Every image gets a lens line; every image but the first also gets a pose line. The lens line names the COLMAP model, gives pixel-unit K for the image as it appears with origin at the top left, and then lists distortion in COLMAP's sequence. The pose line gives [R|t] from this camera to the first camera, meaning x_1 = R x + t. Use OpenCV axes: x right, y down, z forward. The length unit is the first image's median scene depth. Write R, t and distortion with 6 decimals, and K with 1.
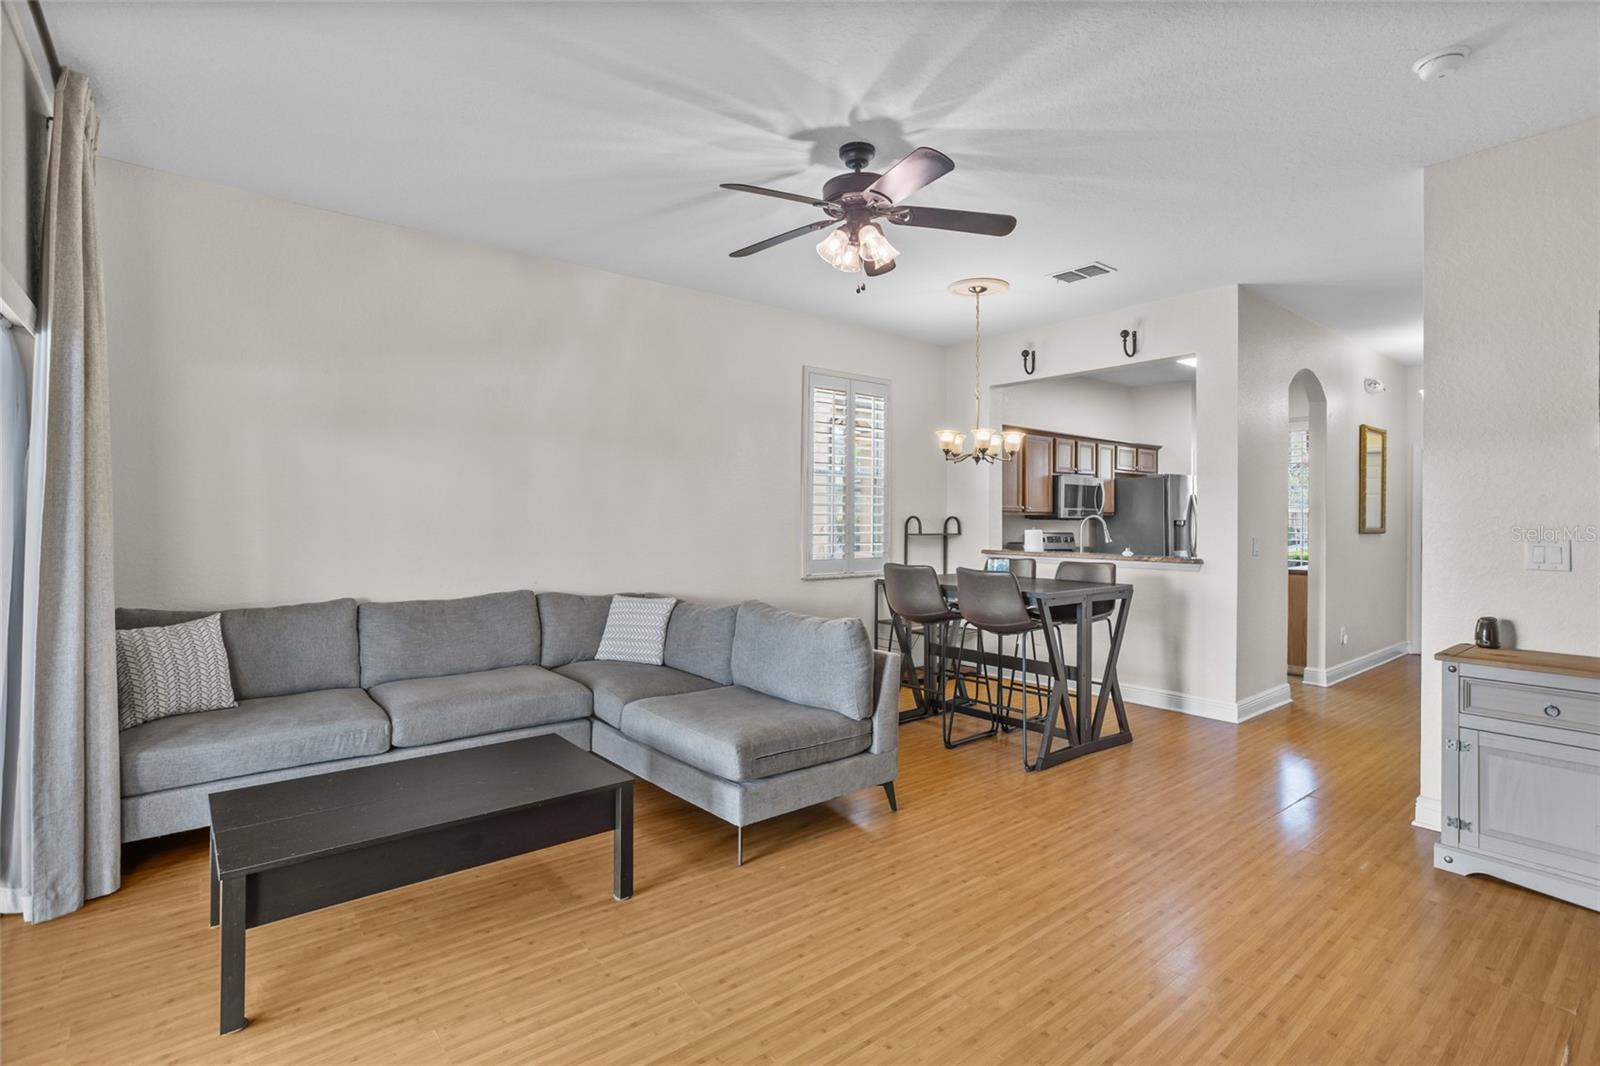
lens RADIAL K [[749.1, 0, 800.0], [0, 749.1, 533.0], [0, 0, 1]] dist [-0.058311, -0.000091]
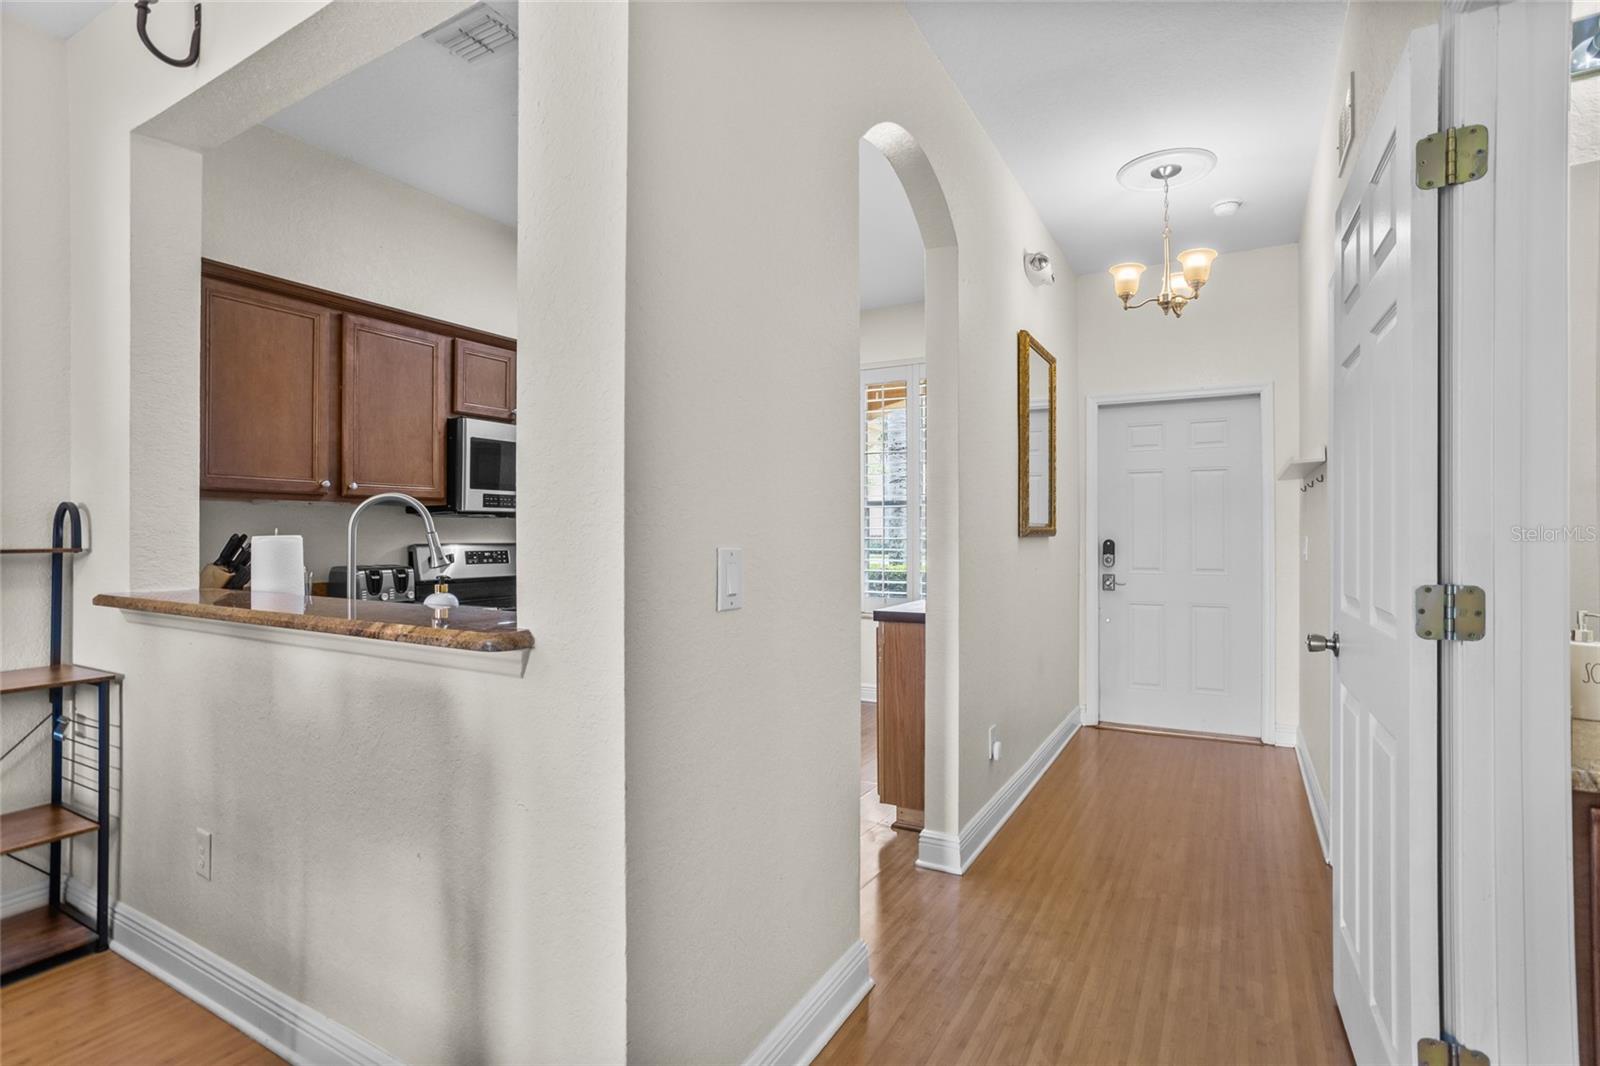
lens RADIAL K [[749.1, 0, 800.0], [0, 749.1, 533.0], [0, 0, 1]] dist [-0.058311, -0.000091]
pose [[0.933554, -0.012440, 0.358221, 0.384015], [0.015267, 0.999871, -0.005063, -0.000382], [-0.358111, 0.010196, 0.933623, 0.490480]]
